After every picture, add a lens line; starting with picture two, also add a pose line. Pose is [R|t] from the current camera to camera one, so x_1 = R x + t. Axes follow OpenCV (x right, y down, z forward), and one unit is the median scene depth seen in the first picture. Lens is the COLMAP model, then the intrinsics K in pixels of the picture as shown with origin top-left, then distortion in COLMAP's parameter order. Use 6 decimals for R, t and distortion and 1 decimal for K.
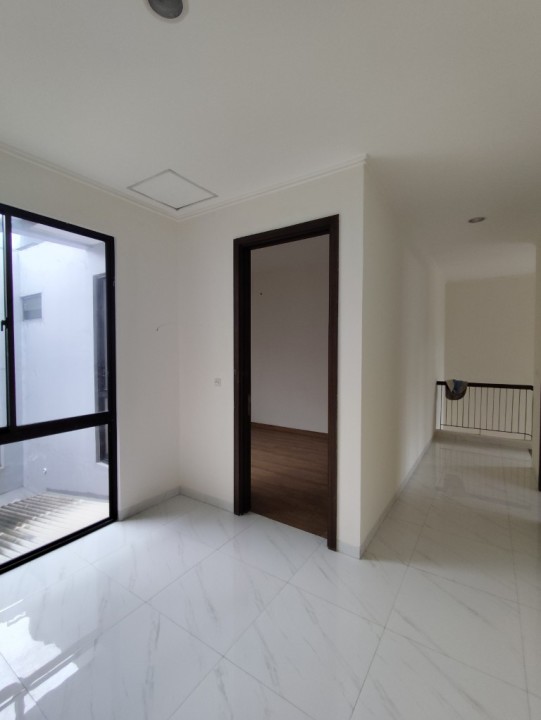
lens RADIAL K [[329.0, 0, 270.3], [0, 329.0, 363.1], [0, 0, 1]] dist [-0.004644, -0.003901]
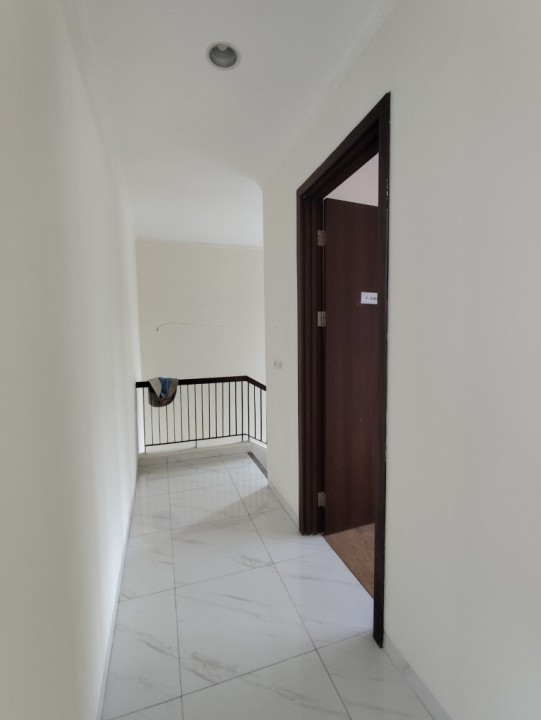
lens RADIAL K [[329.0, 0, 267.4], [0, 329.0, 357.3], [0, 0, 1]] dist [-0.004644, -0.003901]
pose [[0.607942, -0.060511, 0.791672, 0.155626], [0.044082, 0.998126, 0.042439, -0.010993], [-0.792757, 0.009098, 0.609470, 0.404706]]
